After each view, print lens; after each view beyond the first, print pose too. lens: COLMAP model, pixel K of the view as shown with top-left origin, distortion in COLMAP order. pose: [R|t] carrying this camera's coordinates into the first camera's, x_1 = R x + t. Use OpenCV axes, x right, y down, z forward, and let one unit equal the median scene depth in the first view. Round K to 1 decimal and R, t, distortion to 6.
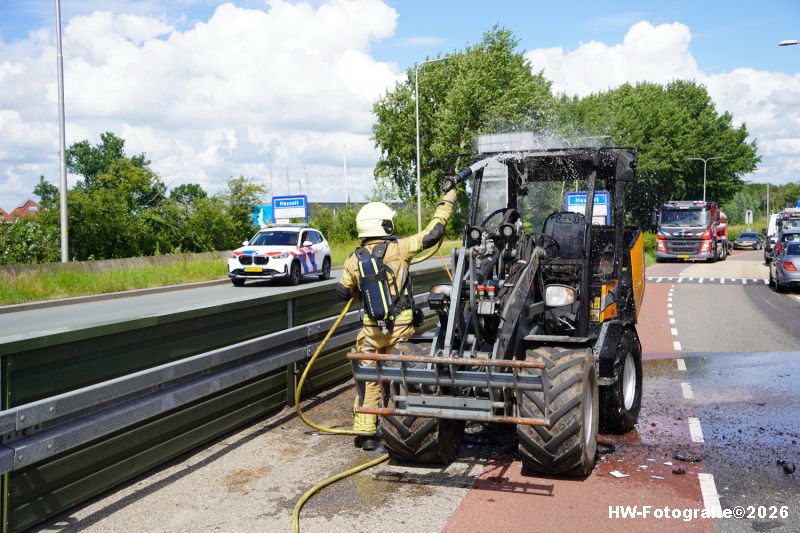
lens RADIAL K [[943.1, 0, 400.0], [0, 943.1, 266.5], [0, 0, 1]] dist [0.133865, 0.027155]
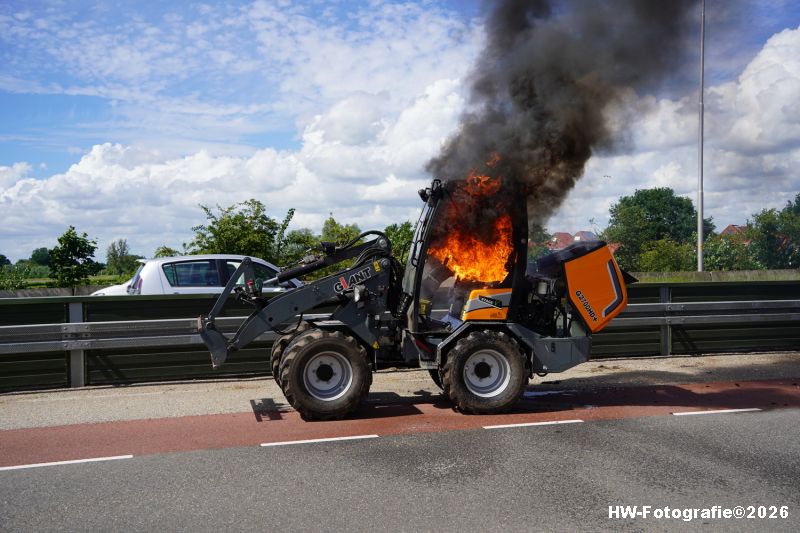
lens RADIAL K [[813.8, 0, 400.0], [0, 813.8, 266.5], [0, 0, 1]] dist [0.074461, 0.031264]
pose [[0.535782, 0.019825, -0.844124, 1.106991], [-0.027733, 0.999598, 0.005874, -0.016488], [0.843901, 0.020263, 0.536116, 0.389062]]
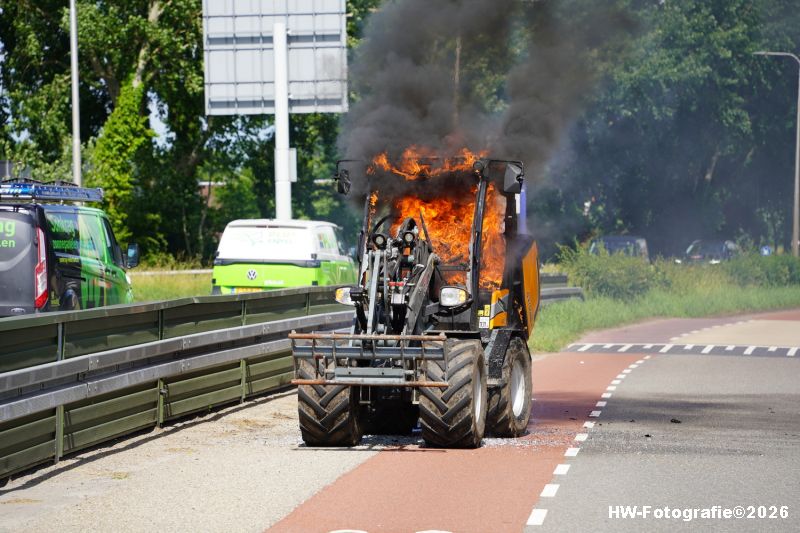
lens RADIAL K [[2964.2, 0, 400.0], [0, 2964.2, 266.5], [0, 0, 1]] dist [1.207416, 0.395117]
pose [[0.986048, 0.008238, 0.166258, -0.438177], [-0.003033, 0.999498, -0.031536, 0.098120], [-0.166434, 0.030592, 0.985578, -2.247798]]
